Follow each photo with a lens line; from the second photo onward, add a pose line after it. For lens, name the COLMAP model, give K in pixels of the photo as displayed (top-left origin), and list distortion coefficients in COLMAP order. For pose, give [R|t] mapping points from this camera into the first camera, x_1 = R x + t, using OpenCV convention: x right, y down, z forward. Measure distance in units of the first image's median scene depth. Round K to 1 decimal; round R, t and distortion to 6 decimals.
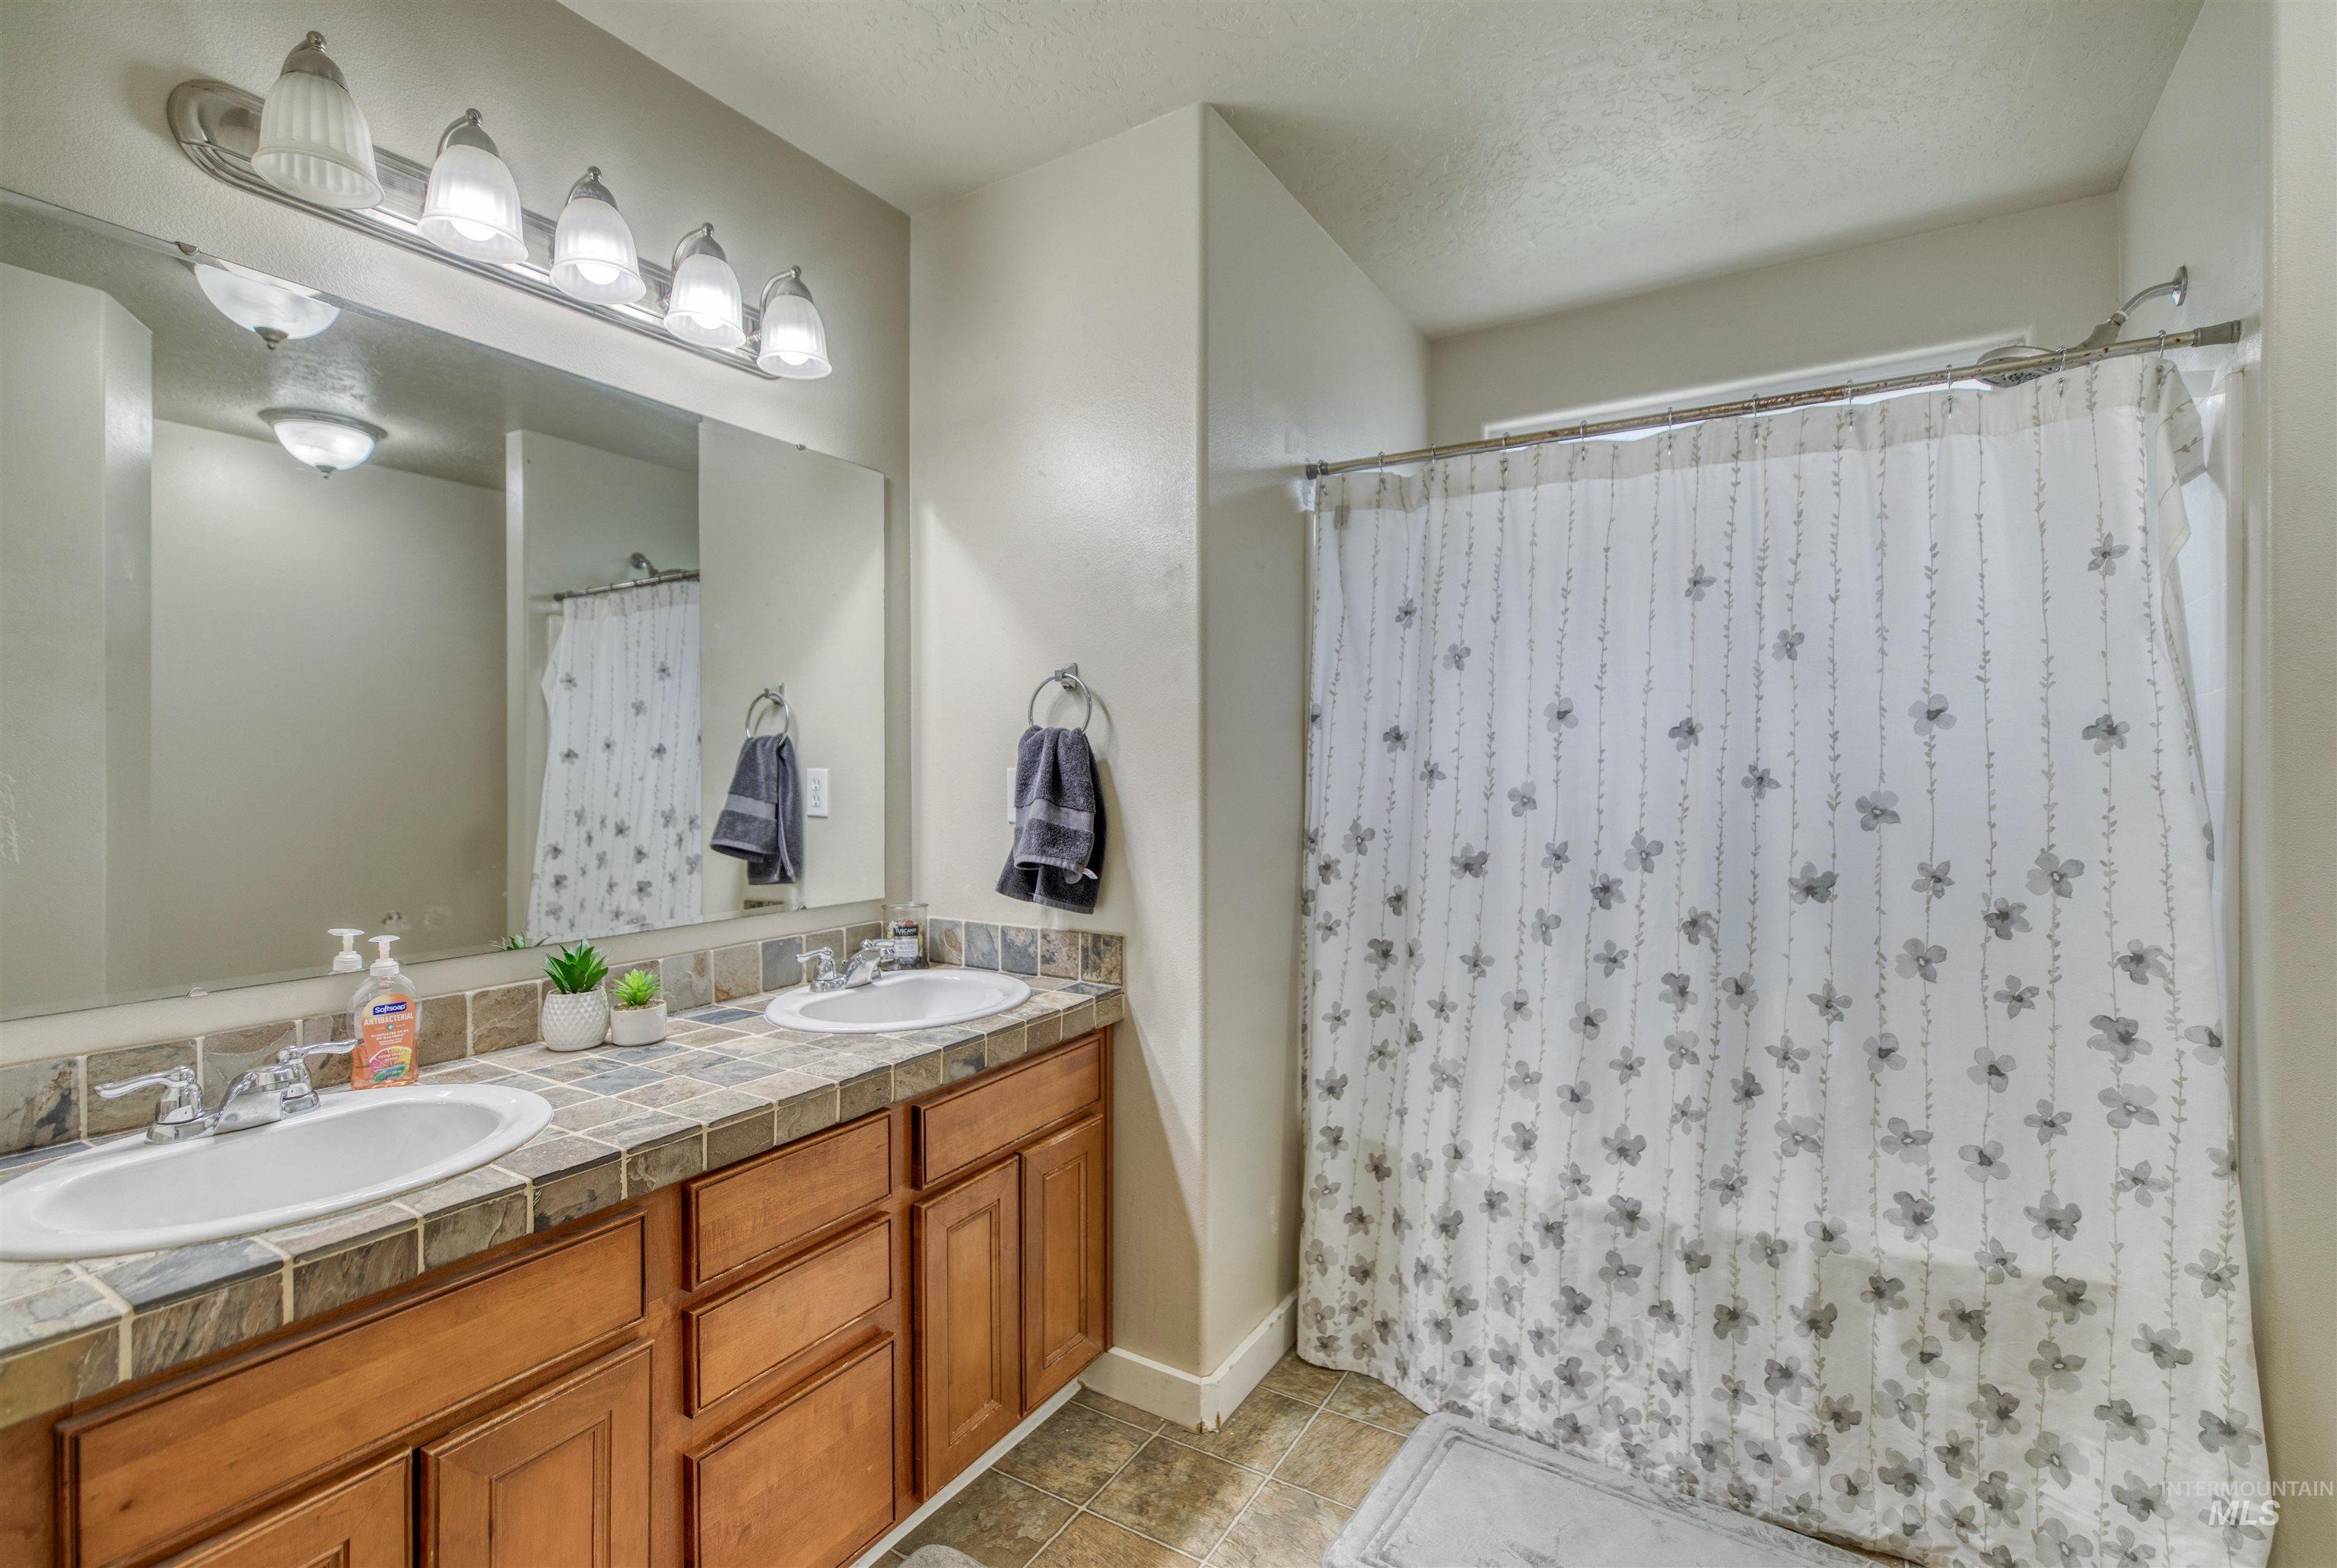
lens RADIAL K [[1043.5, 0, 1168.5], [0, 1043.5, 784.0], [0, 0, 1]] dist [-0.000049, 0.000167]
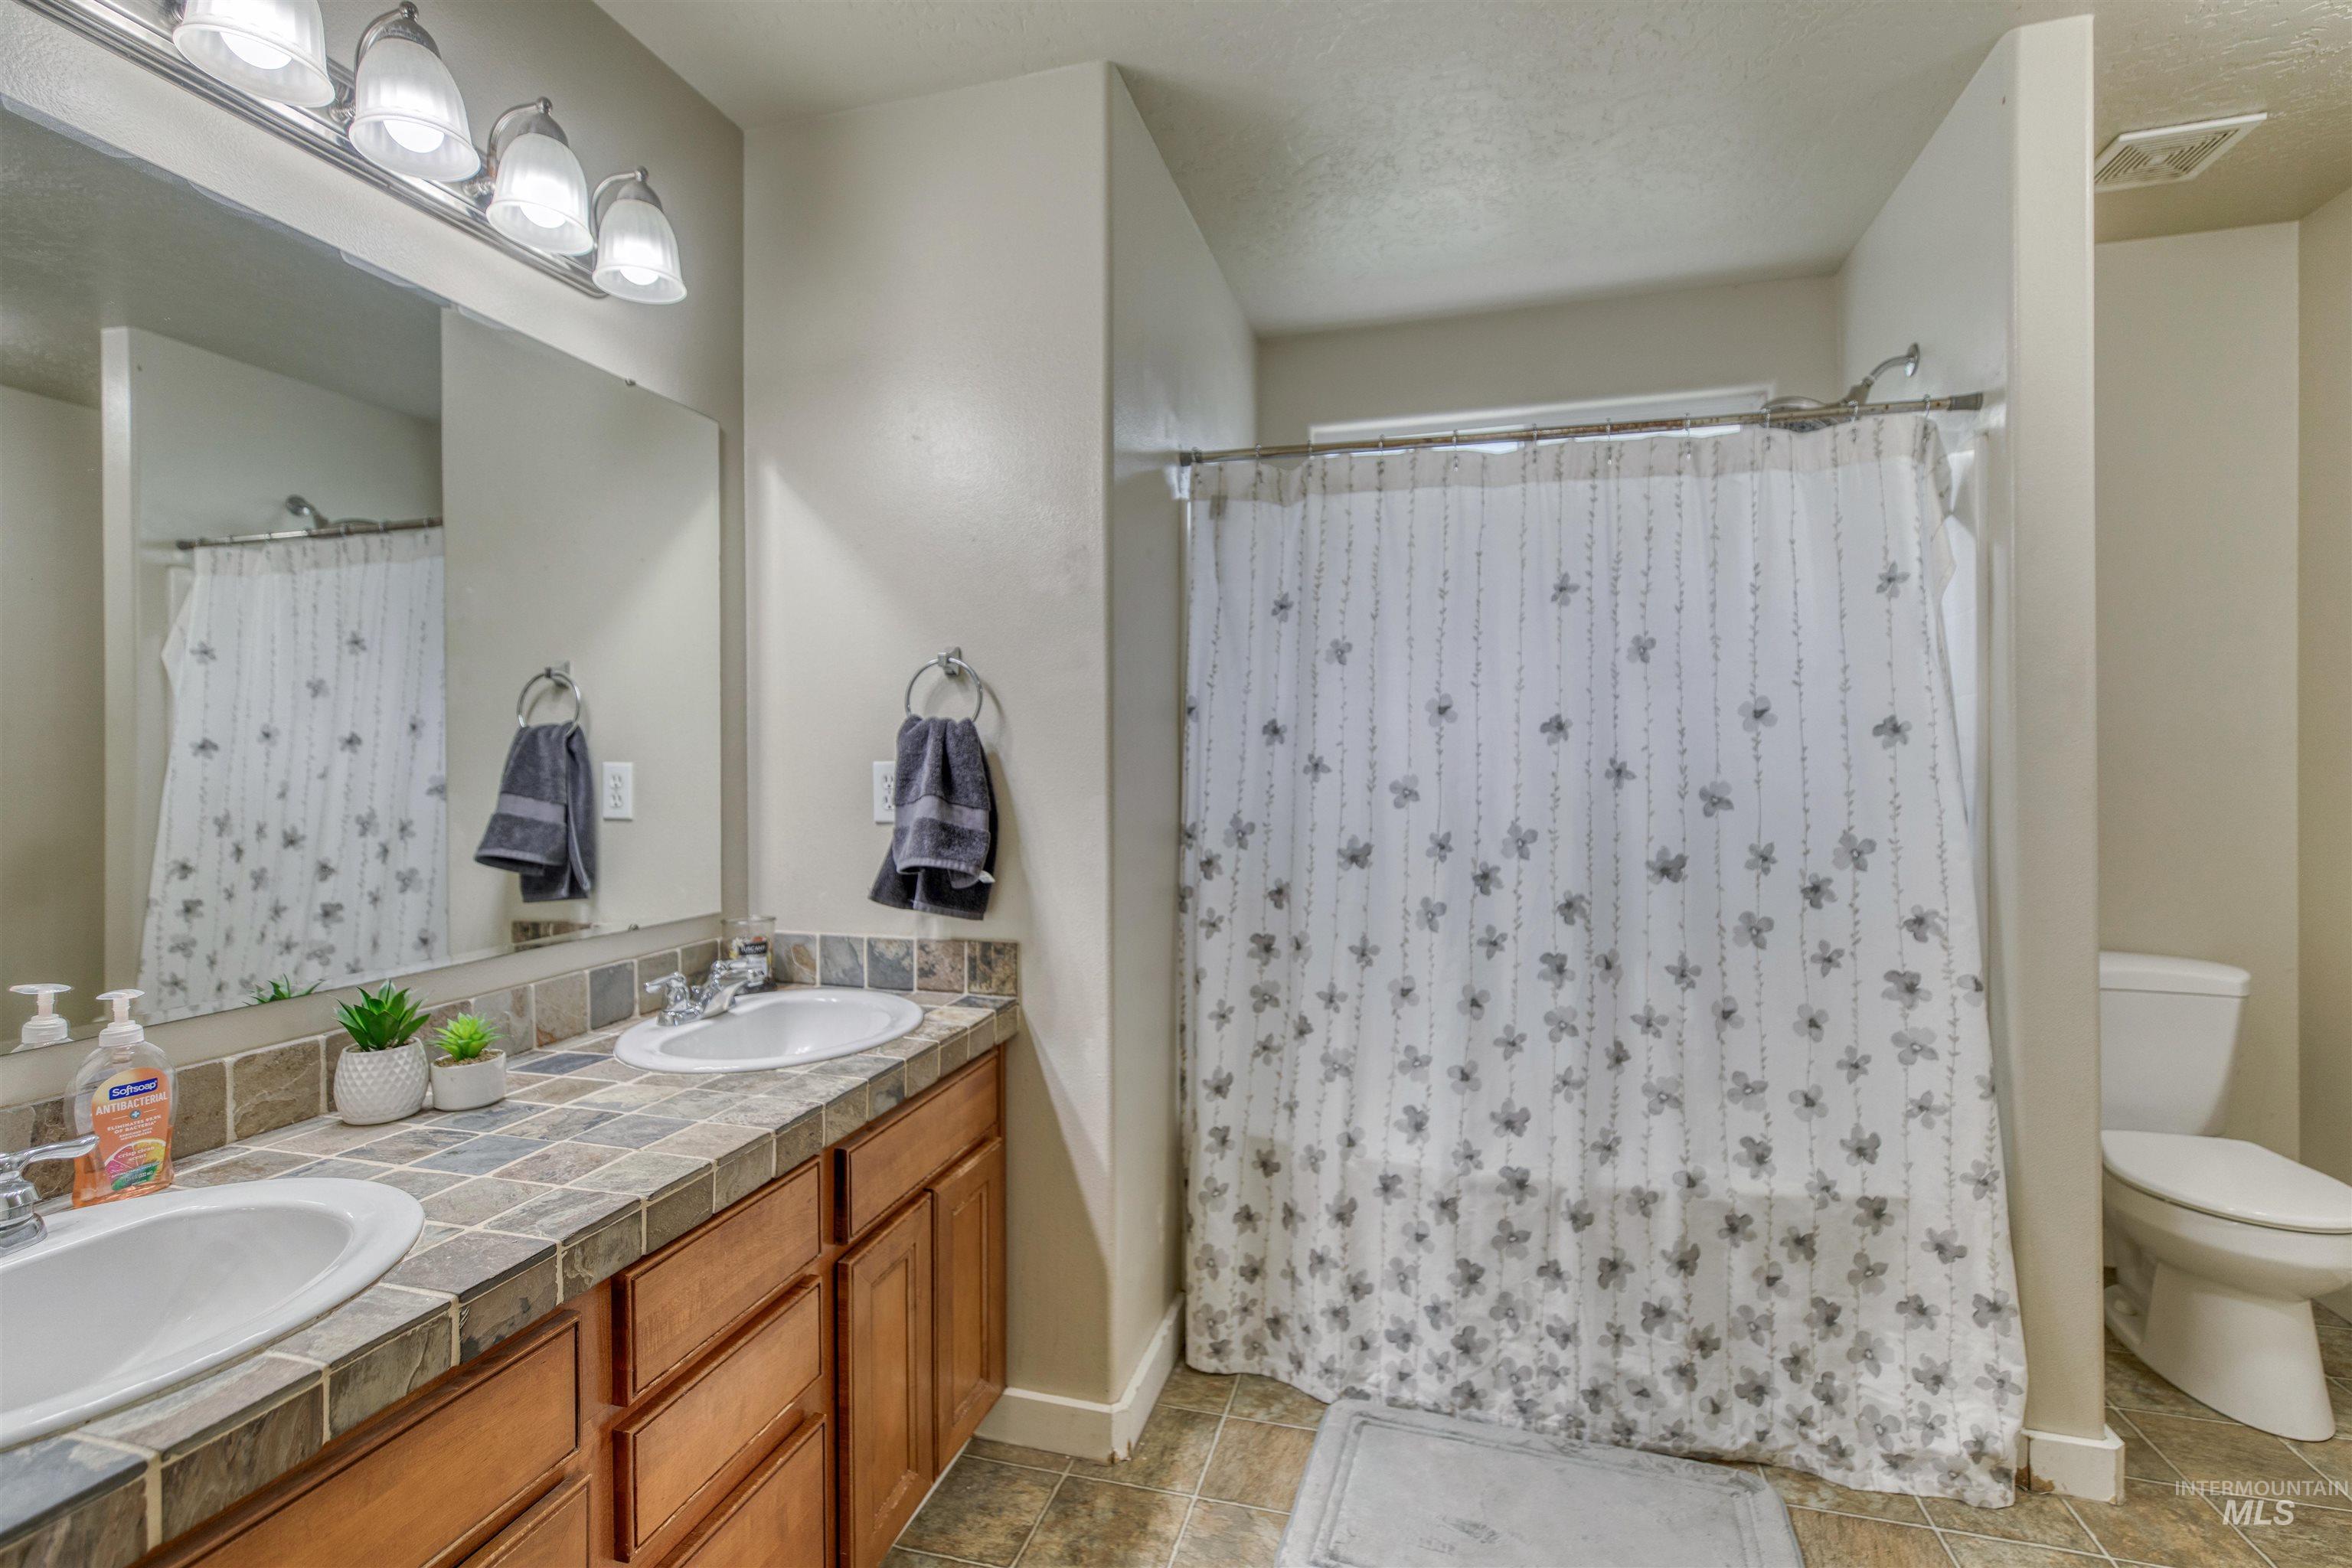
lens RADIAL K [[1061.7, 0, 1176.5], [0, 1061.7, 776.1], [0, 0, 1]] dist [0.002500, -0.000550]
pose [[0.961587, -0.004702, 0.274459, -0.184581], [0.005414, 0.999984, -0.001836, -0.000042], [-0.274446, 0.003252, 0.961597, 0.057876]]
